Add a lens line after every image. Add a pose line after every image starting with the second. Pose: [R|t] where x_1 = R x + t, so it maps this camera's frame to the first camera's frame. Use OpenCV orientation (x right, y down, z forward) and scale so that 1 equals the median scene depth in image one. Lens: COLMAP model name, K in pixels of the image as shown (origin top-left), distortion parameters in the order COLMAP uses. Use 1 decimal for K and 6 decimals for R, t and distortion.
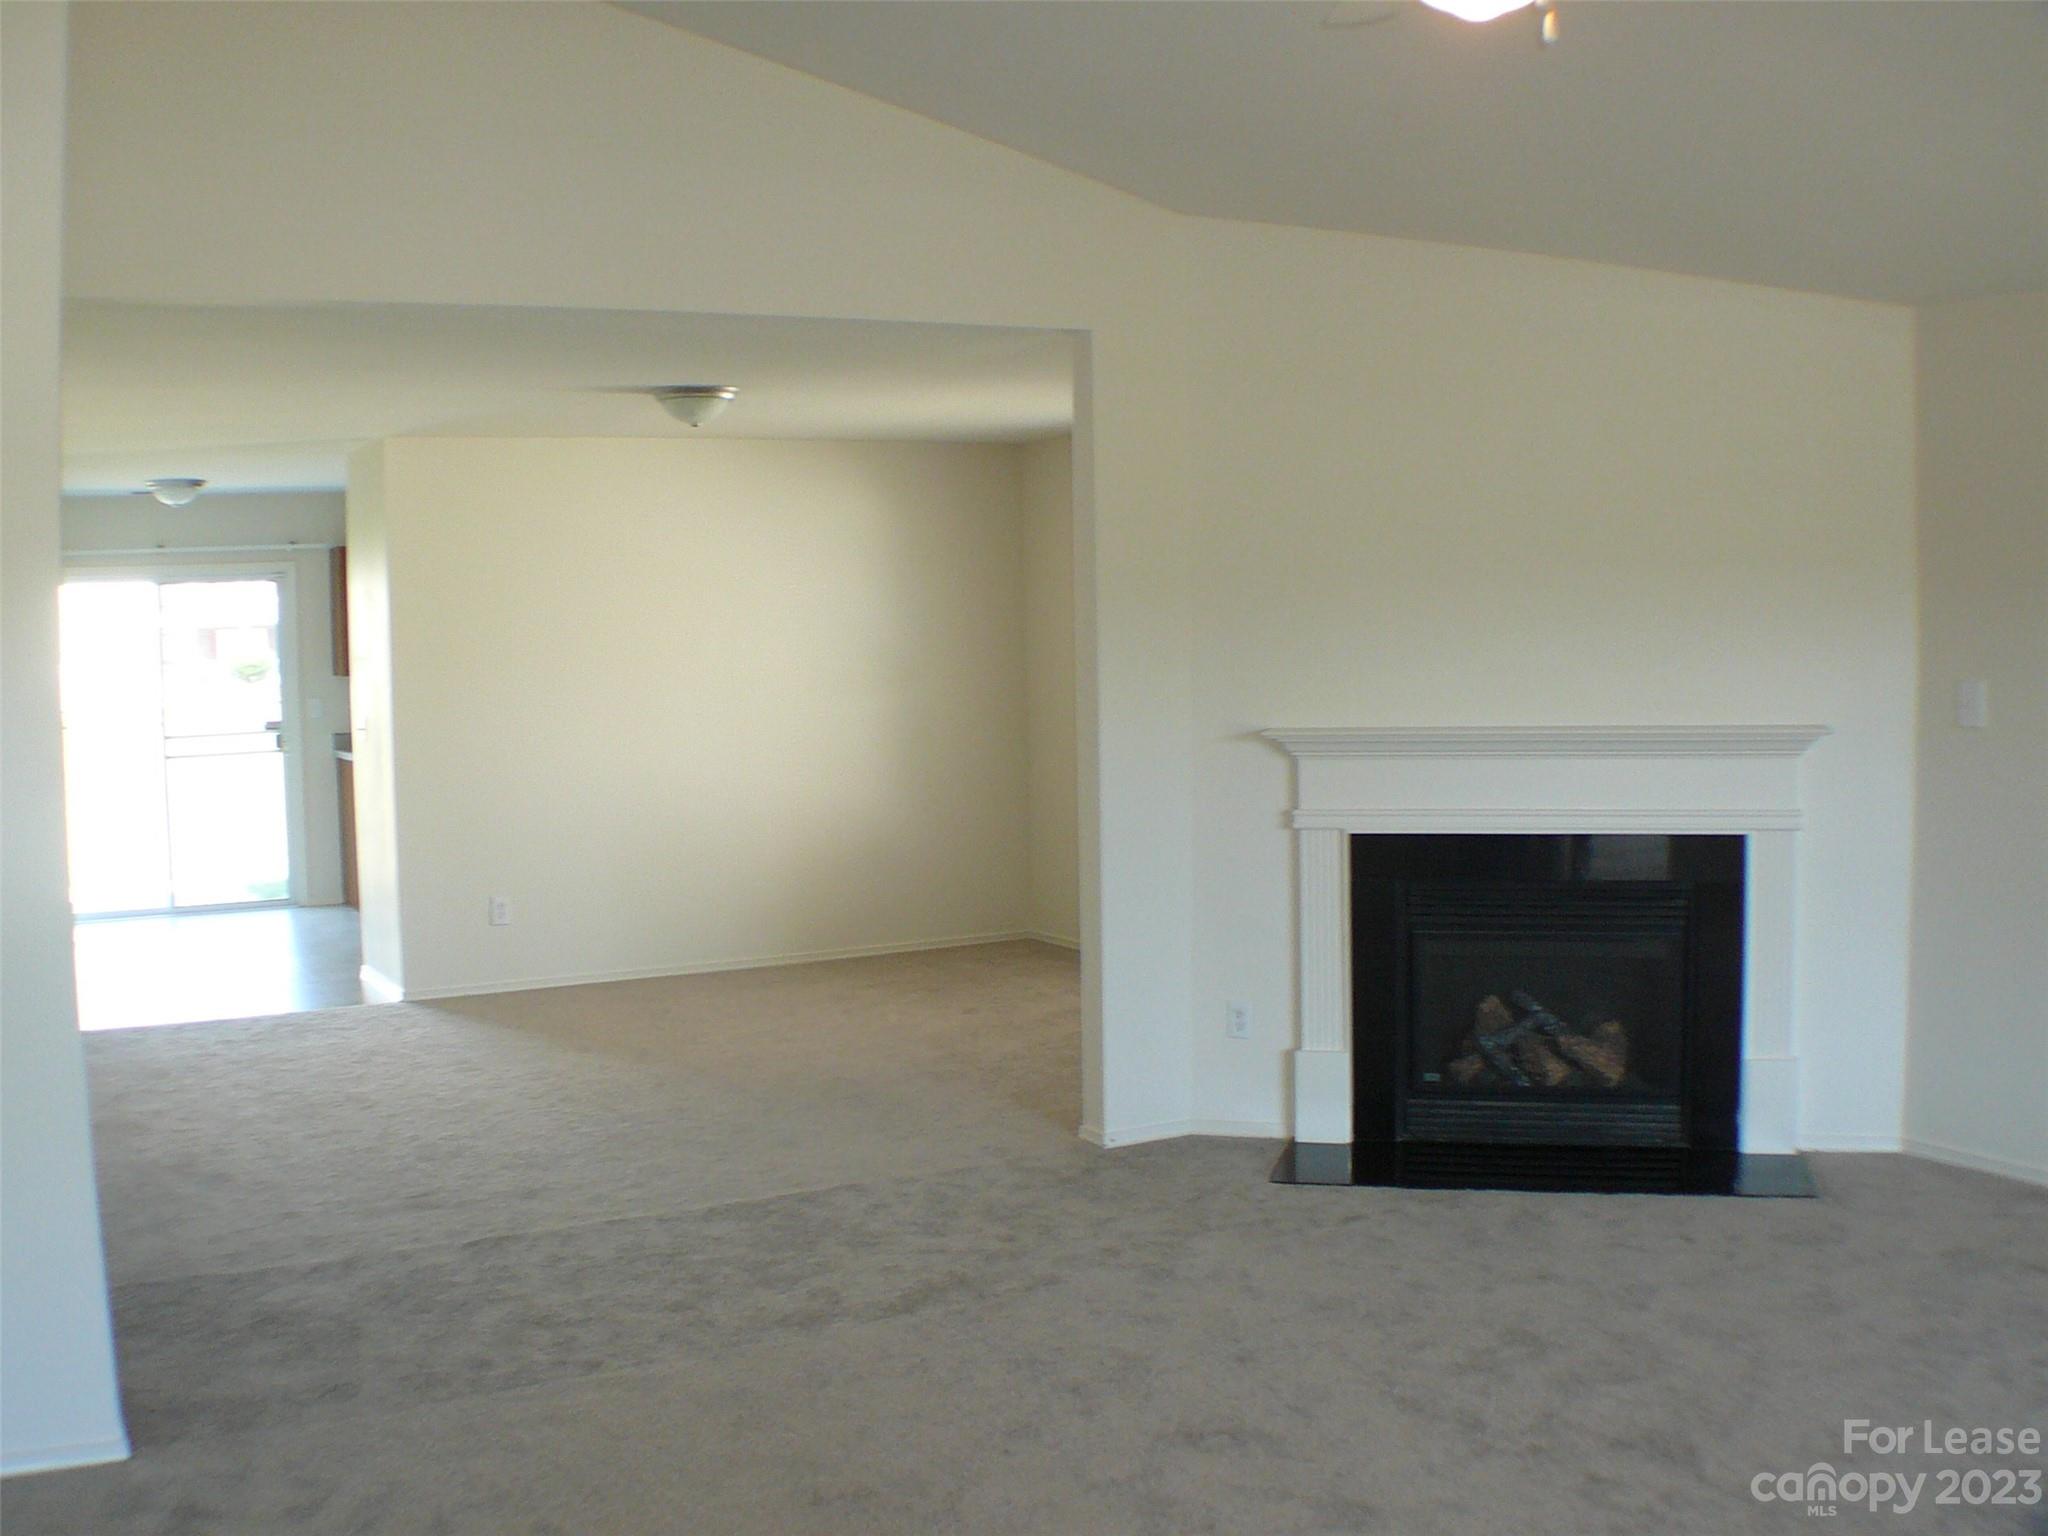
lens RADIAL K [[2075.5, 0, 1029.0], [0, 2075.5, 767.7], [0, 0, 1]] dist [-0.192710, 0.000000]
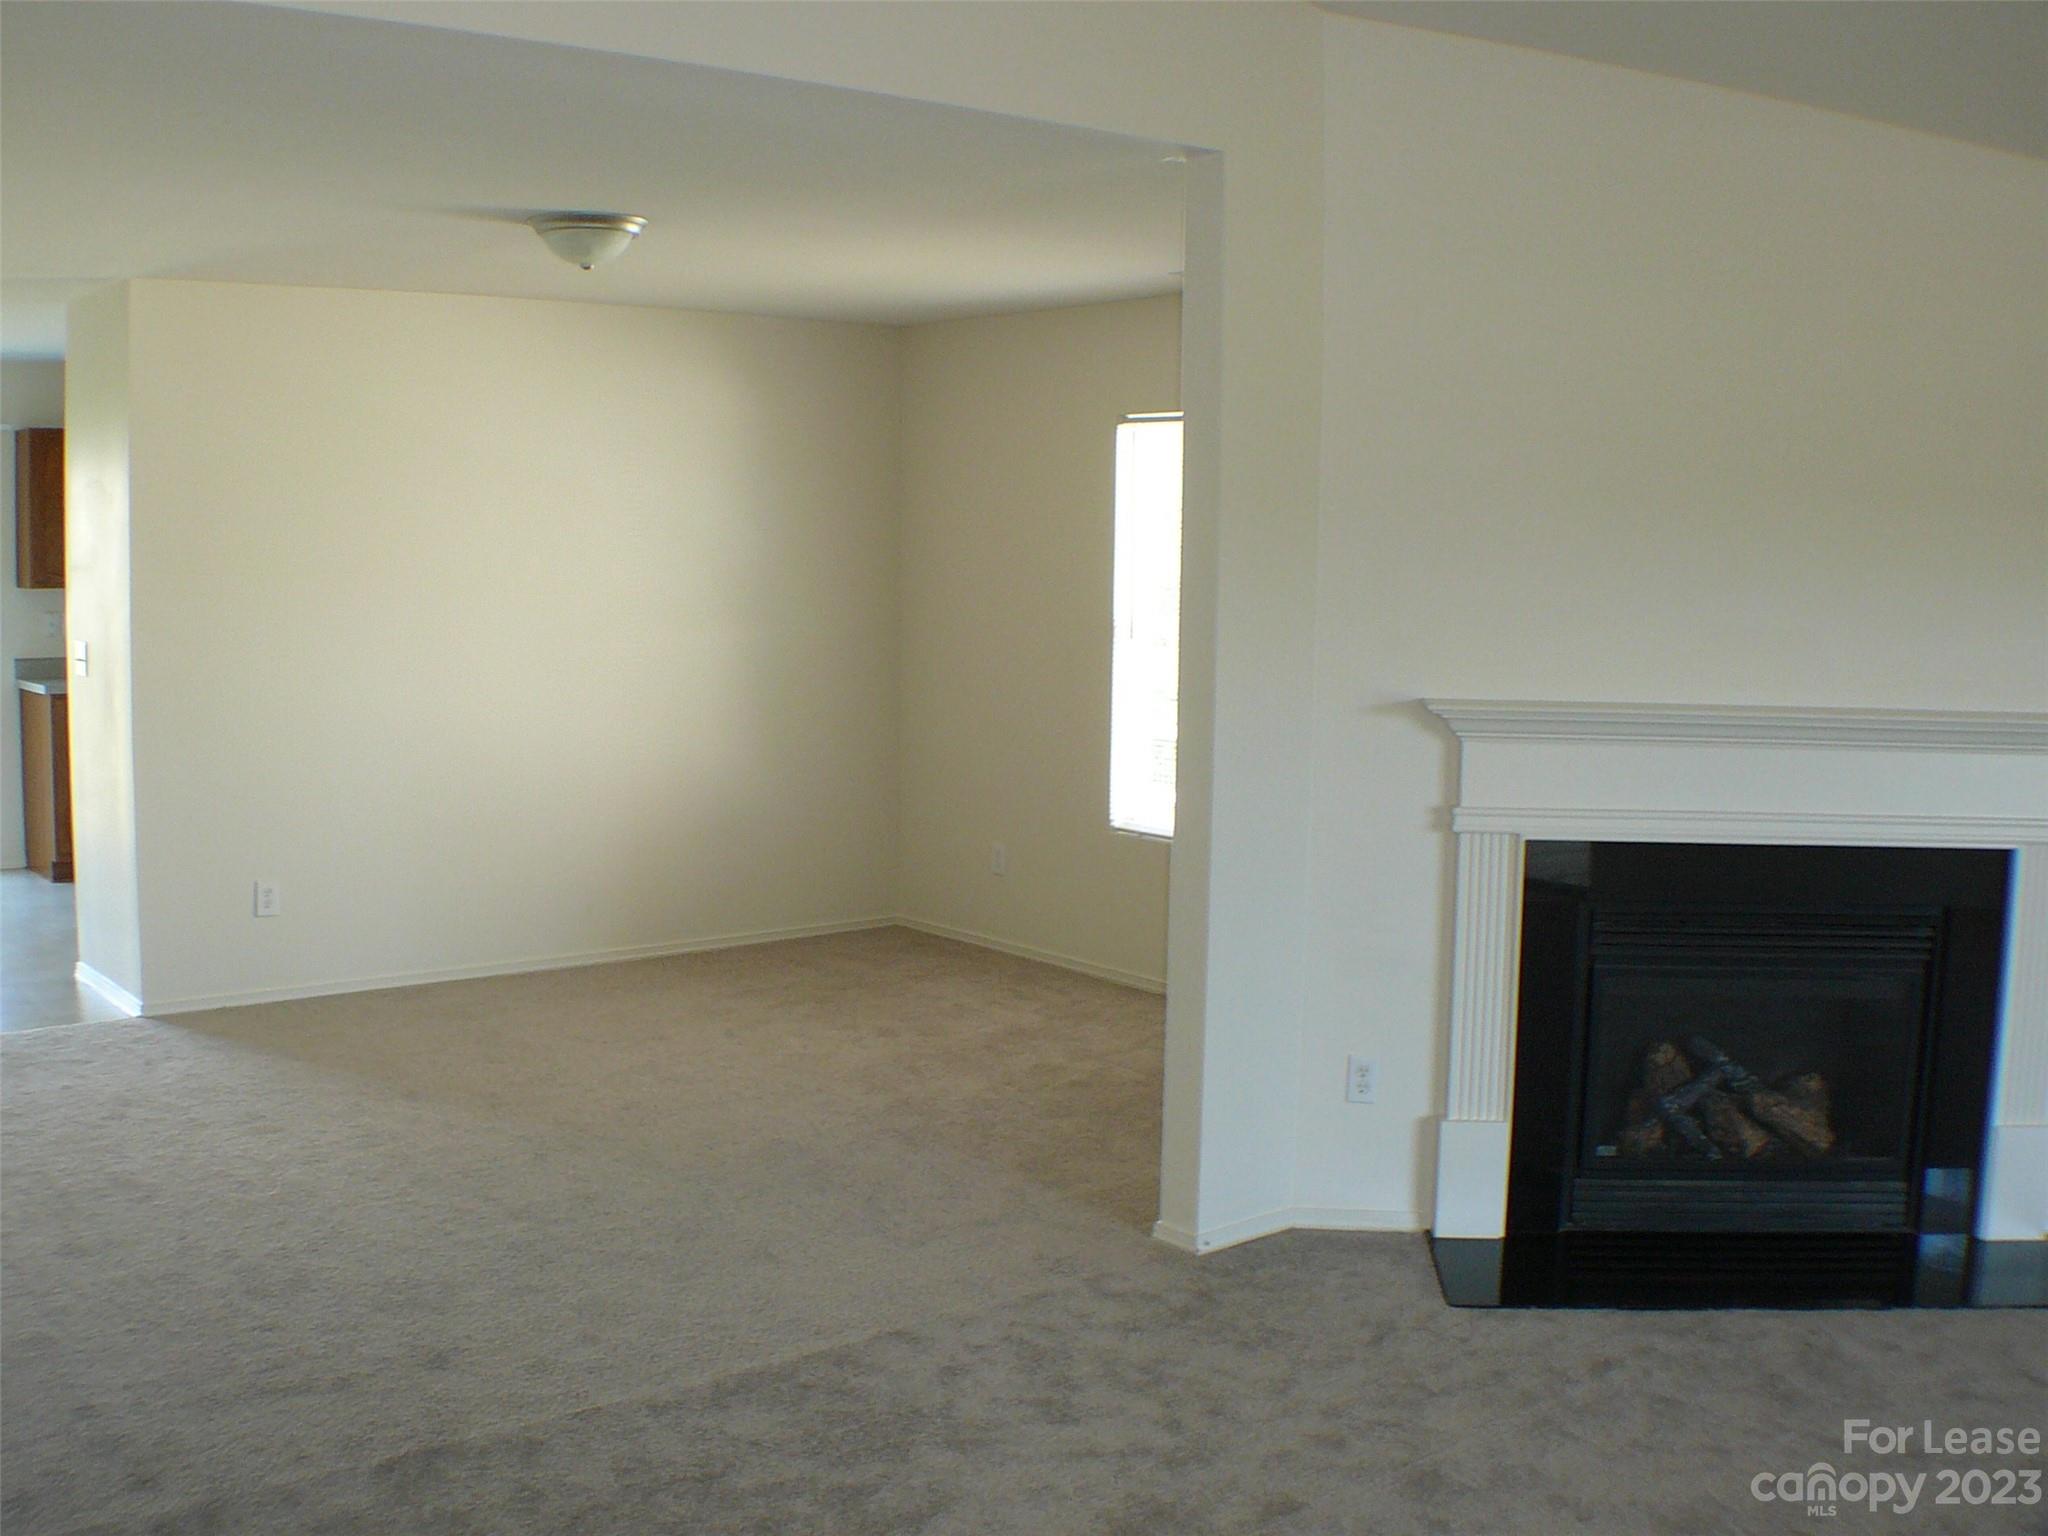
lens RADIAL K [[2075.5, 0, 1018.2], [0, 2075.5, 770.4], [0, 0, 1]] dist [-0.192710, 0.000000]
pose [[0.984108, 0.015873, 0.176861, -0.162242], [-0.022272, 0.999165, 0.034254, -0.015247], [-0.176170, -0.037648, 0.983640, 0.285365]]
